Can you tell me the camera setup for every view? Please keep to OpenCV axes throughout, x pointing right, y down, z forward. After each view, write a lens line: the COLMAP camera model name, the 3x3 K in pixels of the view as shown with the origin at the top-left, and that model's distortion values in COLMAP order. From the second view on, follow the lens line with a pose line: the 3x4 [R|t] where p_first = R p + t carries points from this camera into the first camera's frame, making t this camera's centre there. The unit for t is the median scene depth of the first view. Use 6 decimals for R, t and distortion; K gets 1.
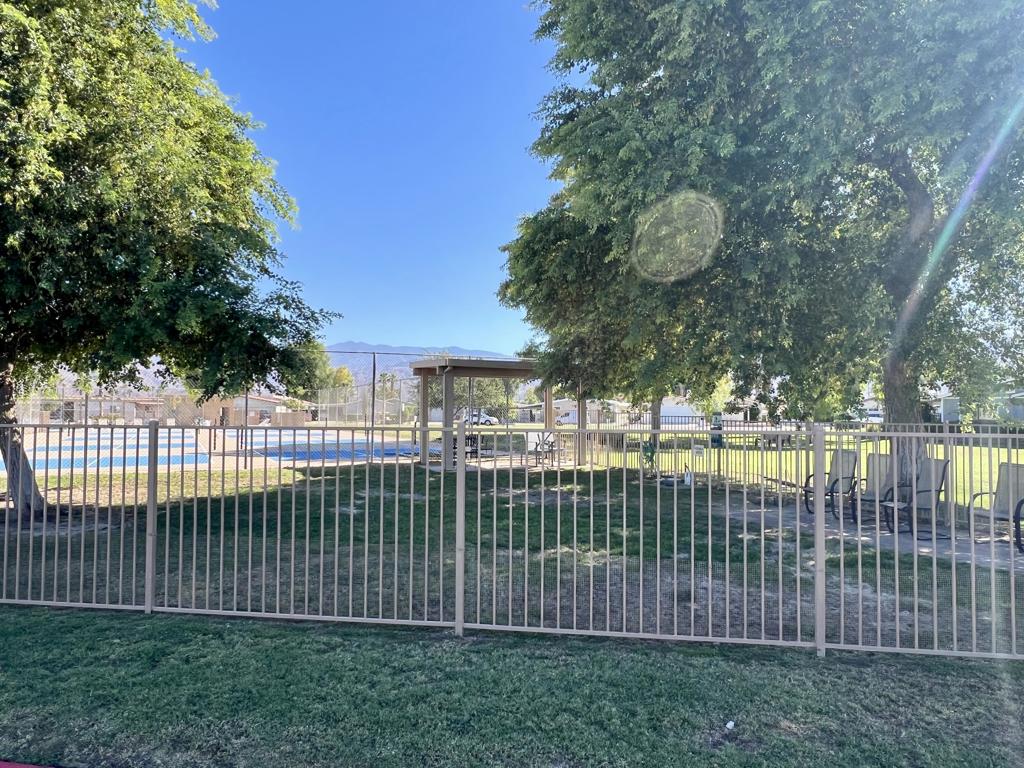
lens RADIAL K [[655.4, 0, 513.8], [0, 655.4, 383.8], [0, 0, 1]] dist [0.002945, 0.000115]
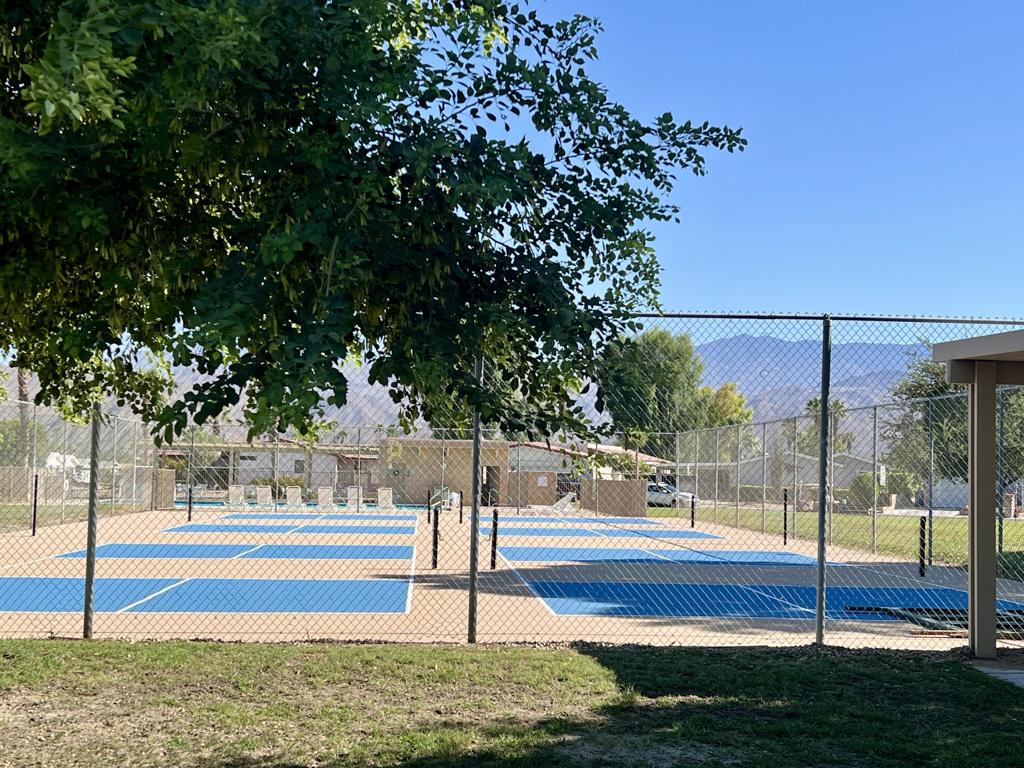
lens RADIAL K [[1396.3, 0, 512.7], [0, 1396.3, 385.4], [0, 0, 1]] dist [0.003345, 0.000000]
pose [[0.917887, -0.005962, -0.396798, -0.029050], [-0.004319, 0.999678, -0.025013, 0.002280], [0.396819, 0.024673, 0.917565, 0.105671]]
